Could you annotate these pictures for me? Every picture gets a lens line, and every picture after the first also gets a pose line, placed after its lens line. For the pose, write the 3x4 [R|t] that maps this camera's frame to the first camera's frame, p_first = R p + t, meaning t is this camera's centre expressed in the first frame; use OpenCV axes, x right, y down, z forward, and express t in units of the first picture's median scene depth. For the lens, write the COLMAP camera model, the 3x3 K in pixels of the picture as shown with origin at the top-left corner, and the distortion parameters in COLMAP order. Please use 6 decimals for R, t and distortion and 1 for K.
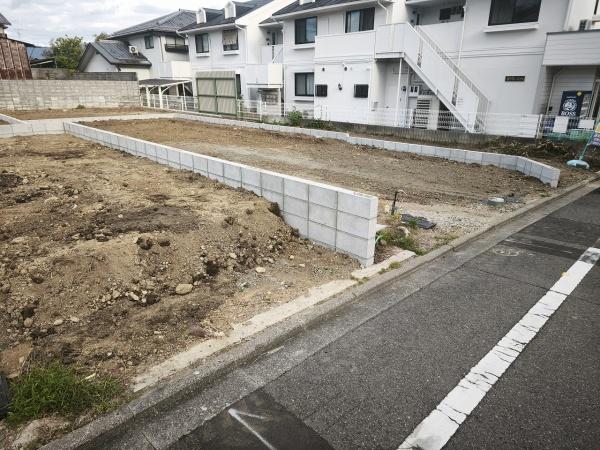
lens RADIAL K [[393.3, 0, 297.3], [0, 393.3, 223.1], [0, 0, 1]] dist [0.078629, -0.062993]
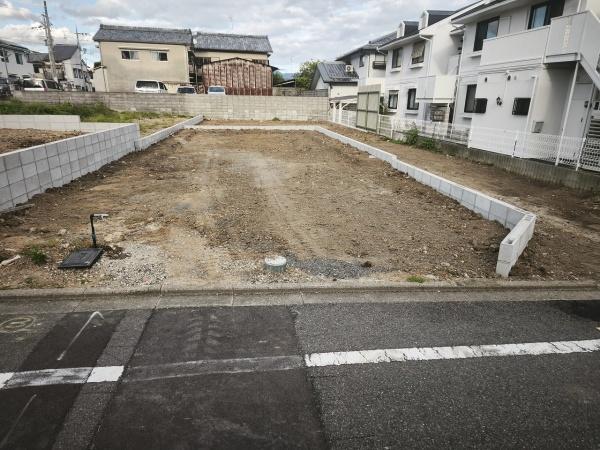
lens RADIAL K [[396.6, 0, 301.5], [0, 396.6, 225.7], [0, 0, 1]] dist [0.084714, -0.067974]
pose [[0.817502, 0.184326, -0.545632, 0.282738], [-0.205731, 0.978355, 0.022269, -0.044322], [0.537927, 0.094048, 0.837729, 0.156947]]
